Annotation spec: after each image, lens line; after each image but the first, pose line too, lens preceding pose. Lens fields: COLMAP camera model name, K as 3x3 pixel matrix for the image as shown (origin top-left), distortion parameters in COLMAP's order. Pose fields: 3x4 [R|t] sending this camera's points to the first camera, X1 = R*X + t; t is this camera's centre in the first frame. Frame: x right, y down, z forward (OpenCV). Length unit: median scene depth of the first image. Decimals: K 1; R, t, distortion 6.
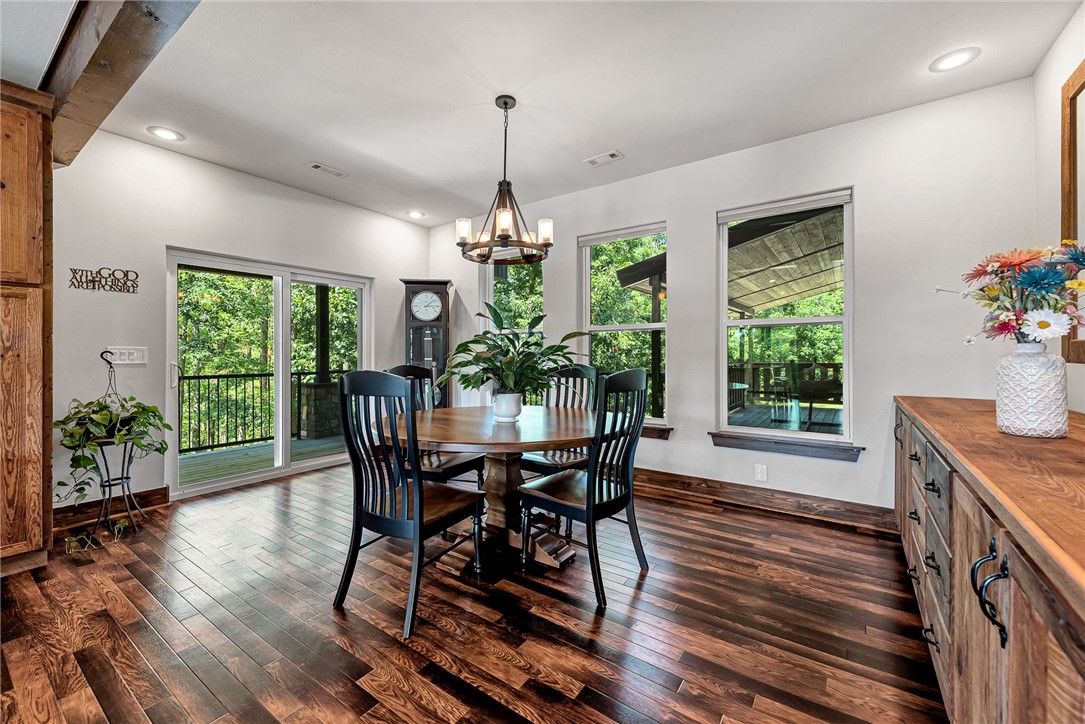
lens RADIAL K [[436.4, 0, 540.1], [0, 436.4, 354.9], [0, 0, 1]] dist [0.003080, -0.000633]
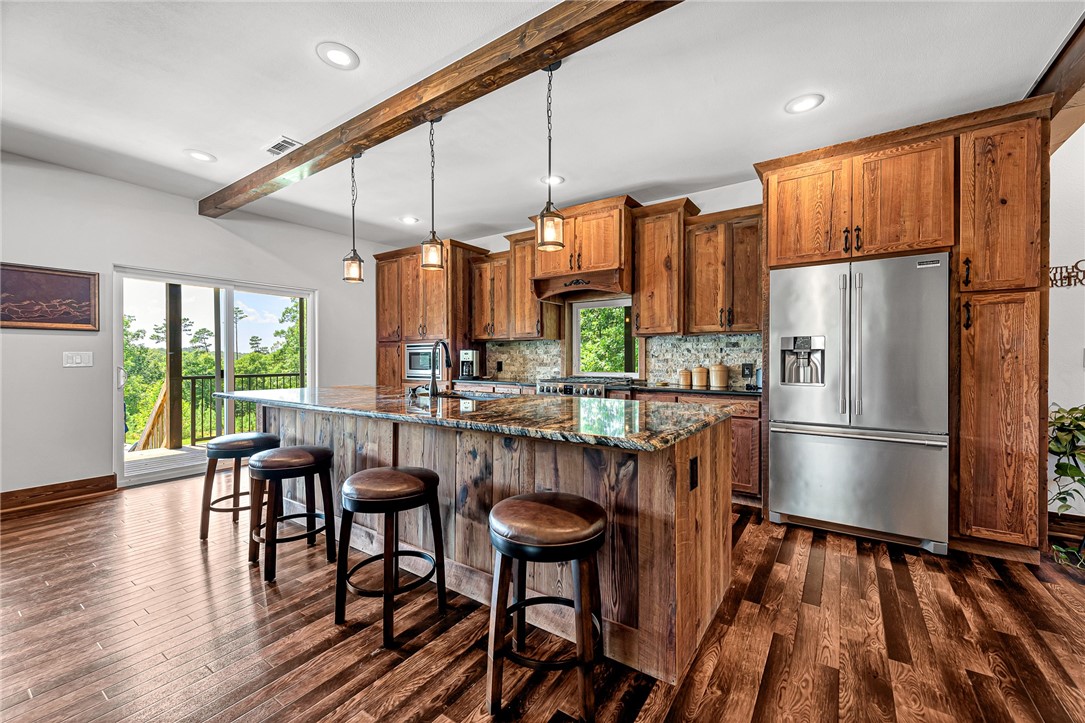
lens RADIAL K [[432.5, 0, 540.9], [0, 432.5, 358.7], [0, 0, 1]] dist [0.011312, -0.000881]
pose [[0.012422, 0.004578, -0.999912, -0.138283], [-0.001049, 0.999989, 0.004565, 0.001180], [0.999922, 0.000993, 0.012427, -0.163739]]
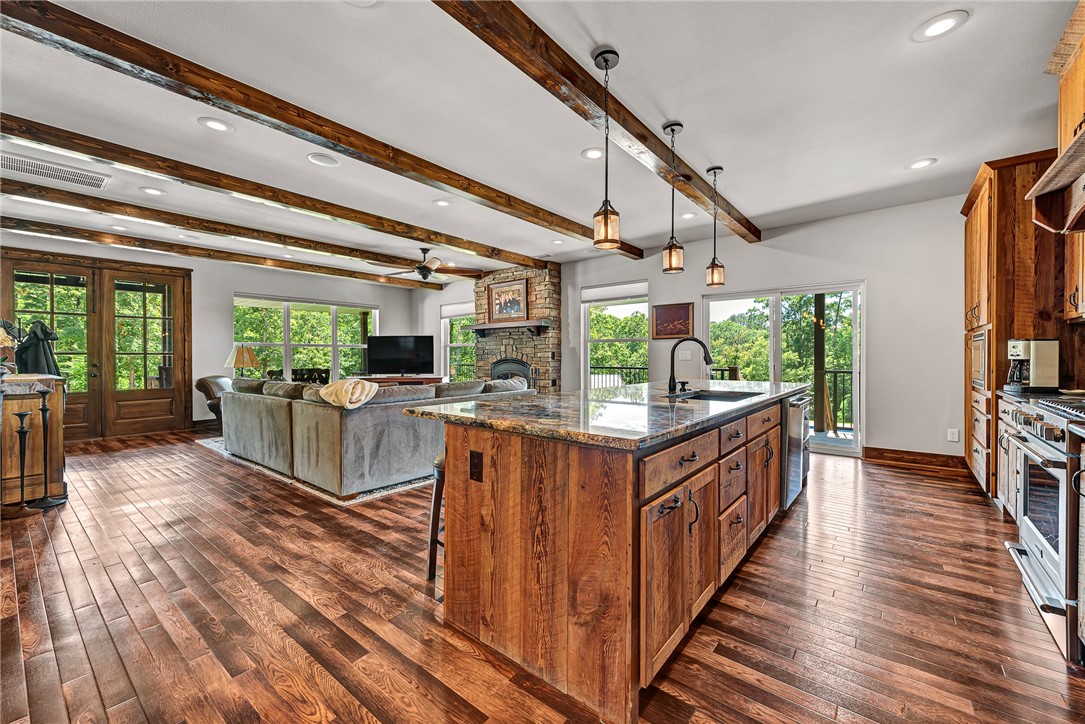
lens RADIAL K [[432.9, 0, 545.6], [0, 432.9, 357.2], [0, 0, 1]] dist [0.002057, -0.000252]
pose [[-0.998274, 0.004973, 0.058520, -1.035408], [0.005352, 0.999966, 0.006323, 0.001221], [-0.058486, 0.006625, -0.998266, 0.837138]]
